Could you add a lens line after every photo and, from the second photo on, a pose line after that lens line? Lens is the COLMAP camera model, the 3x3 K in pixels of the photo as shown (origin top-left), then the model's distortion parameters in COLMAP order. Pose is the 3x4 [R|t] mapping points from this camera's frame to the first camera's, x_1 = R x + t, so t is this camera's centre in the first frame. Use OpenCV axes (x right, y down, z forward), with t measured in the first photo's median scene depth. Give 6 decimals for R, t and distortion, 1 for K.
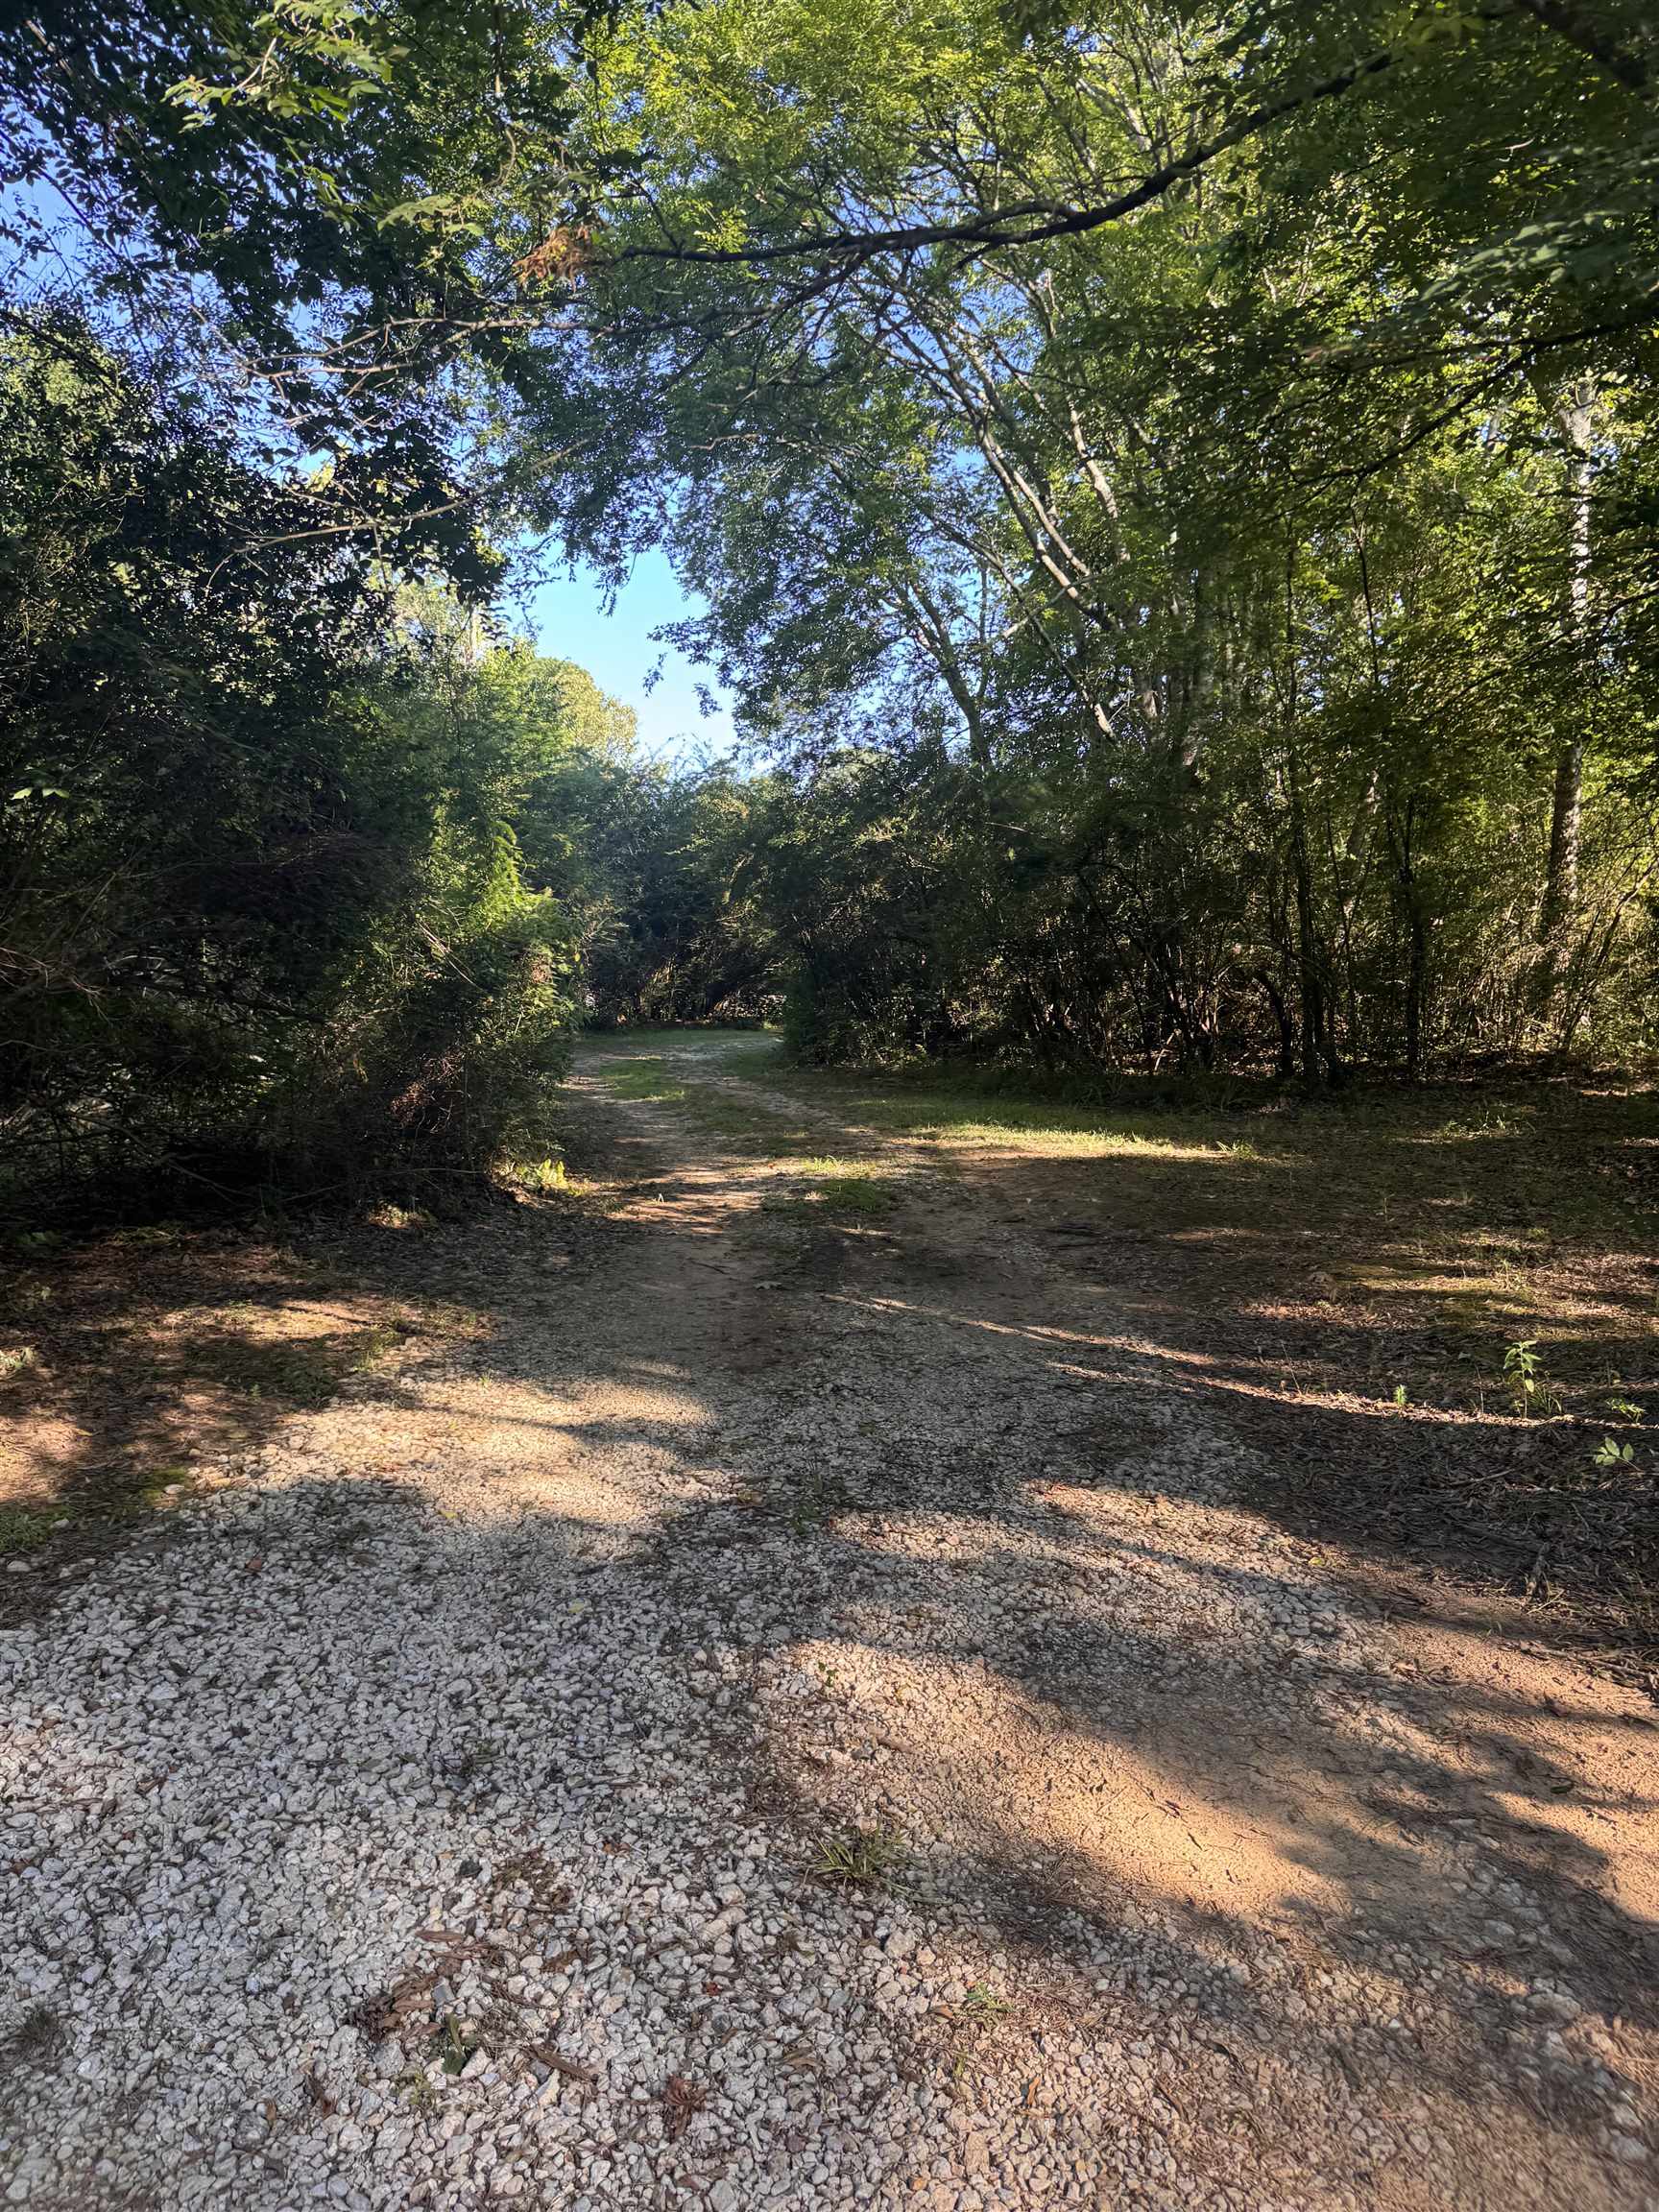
lens RADIAL K [[1558.3, 0, 829.5], [0, 1558.3, 1106.0], [0, 0, 1]] dist [0.097732, -0.118604]
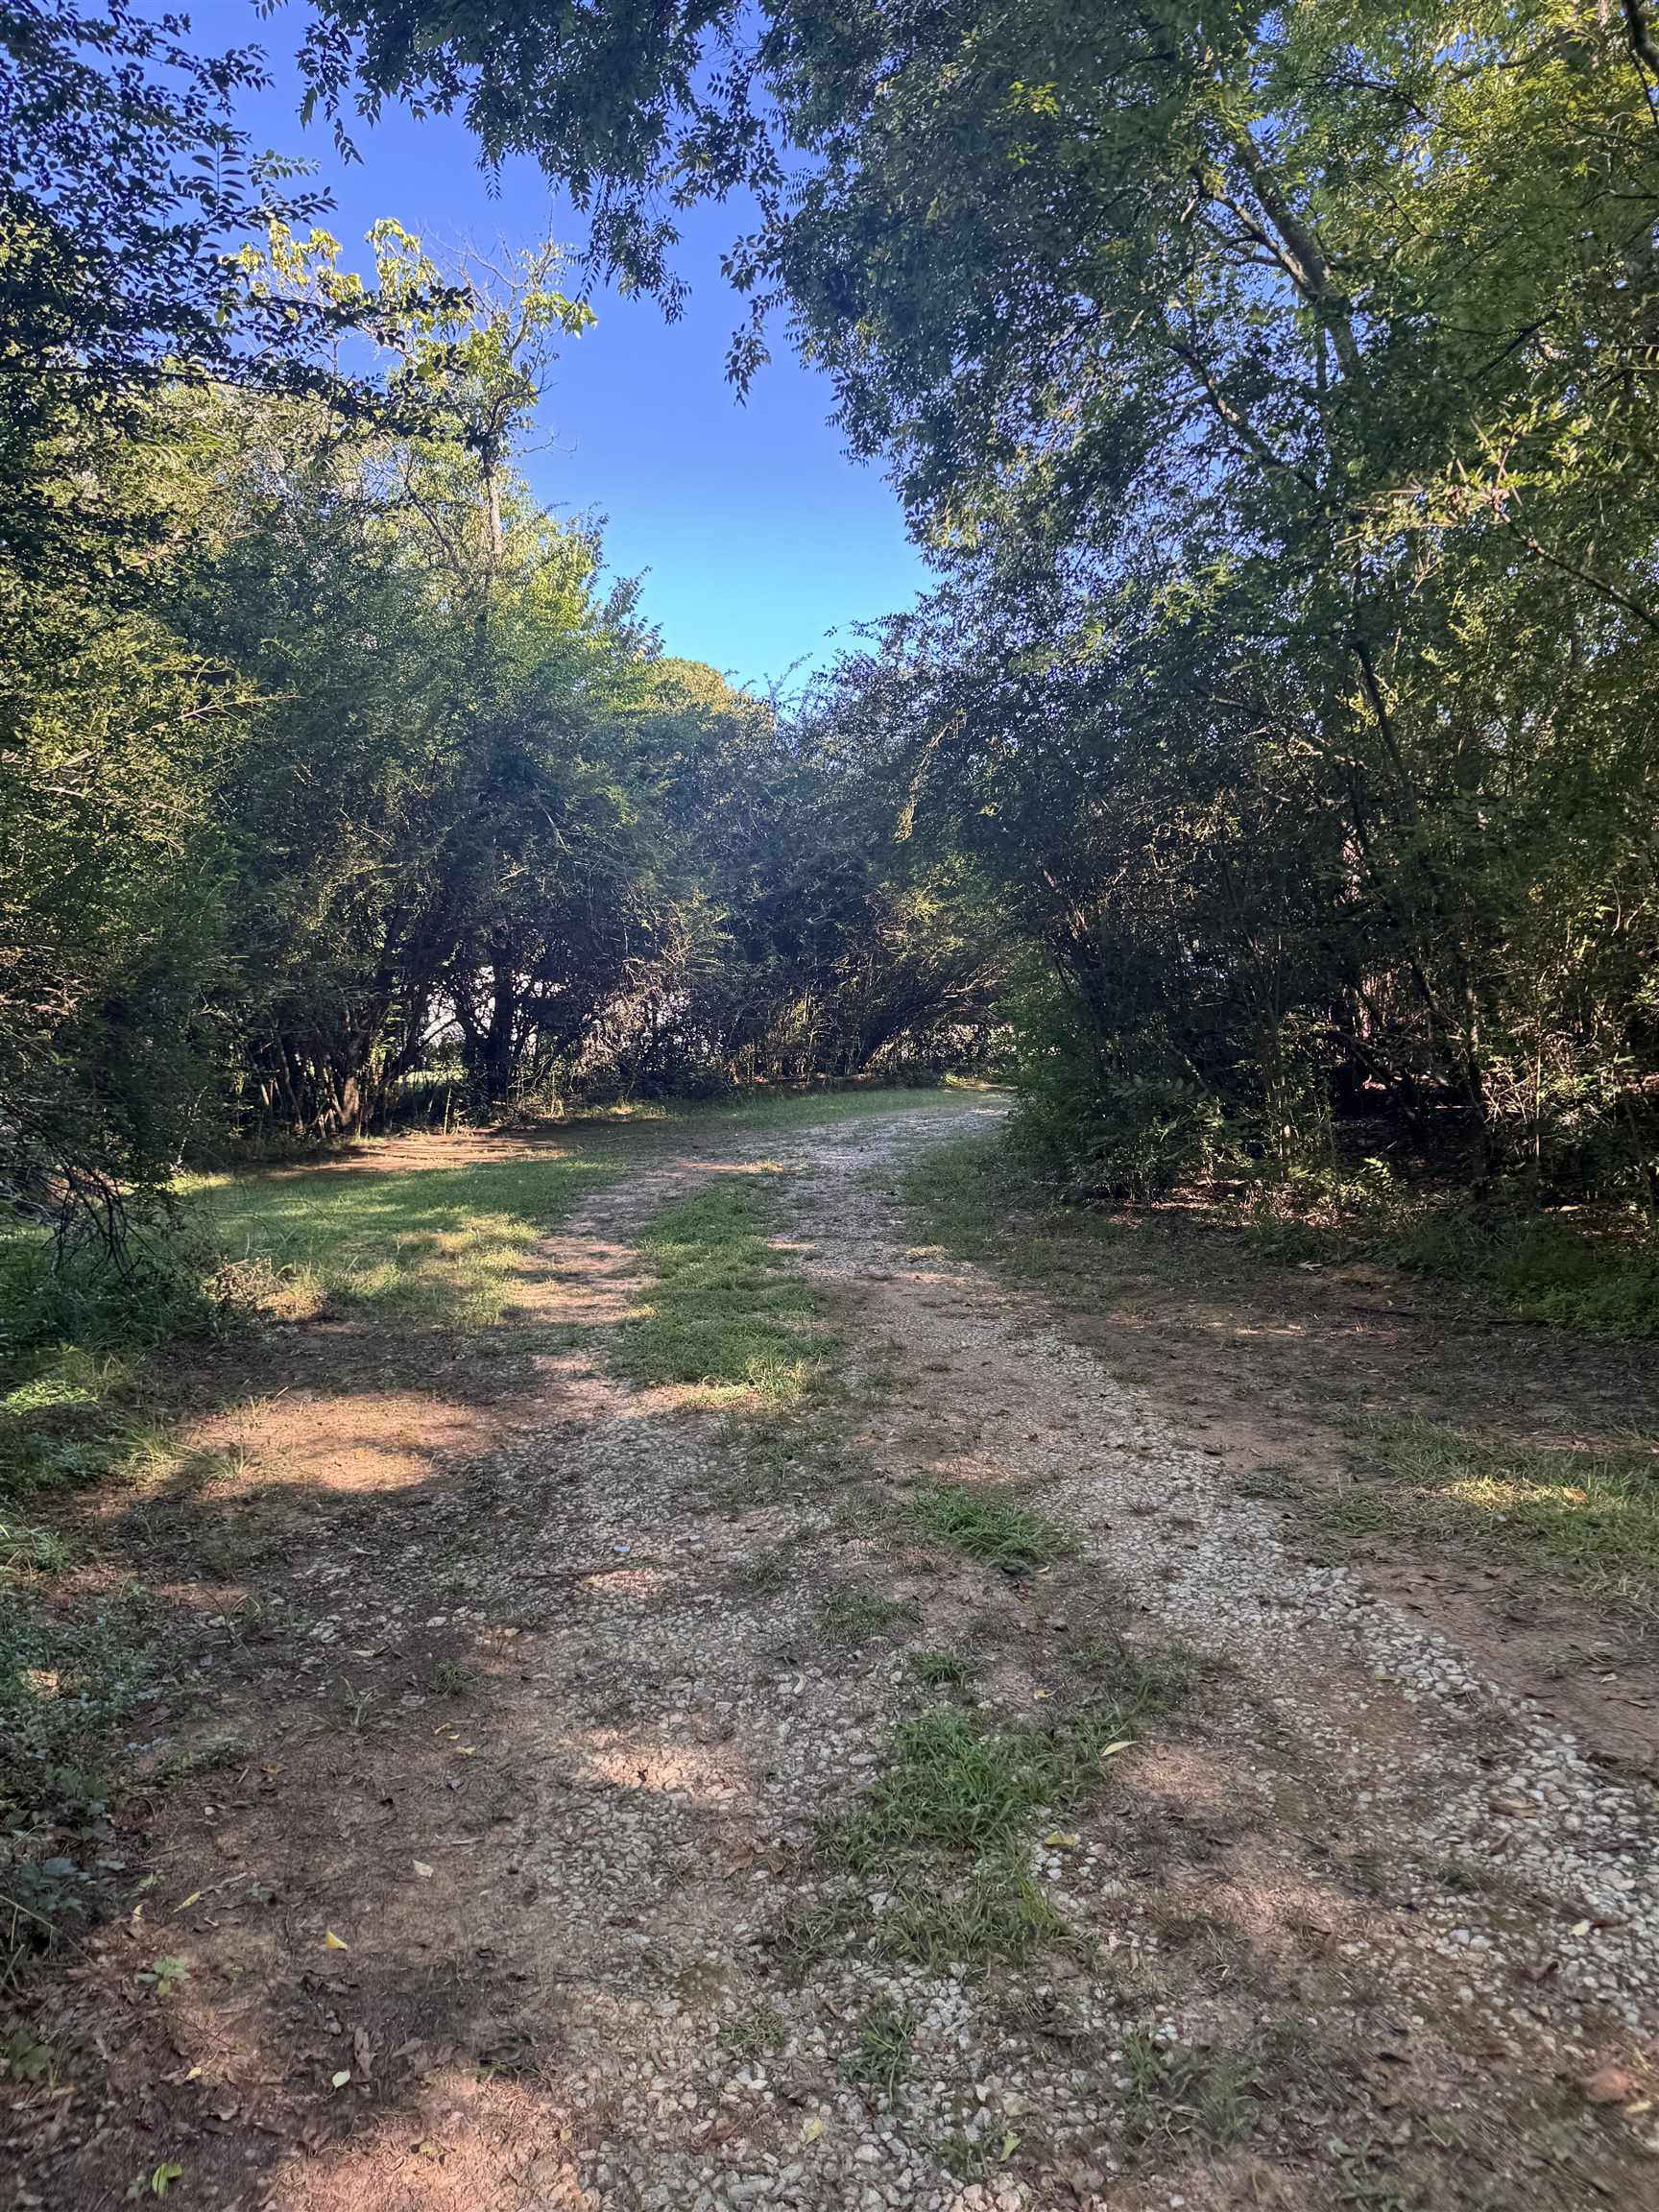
lens RADIAL K [[1558.3, 0, 829.5], [0, 1558.3, 1106.0], [0, 0, 1]] dist [0.097732, -0.118604]
pose [[0.994984, -0.034243, -0.093990, -0.030922], [0.032721, 0.999308, -0.017689, -0.031315], [0.094530, 0.014525, 0.995416, 0.334572]]
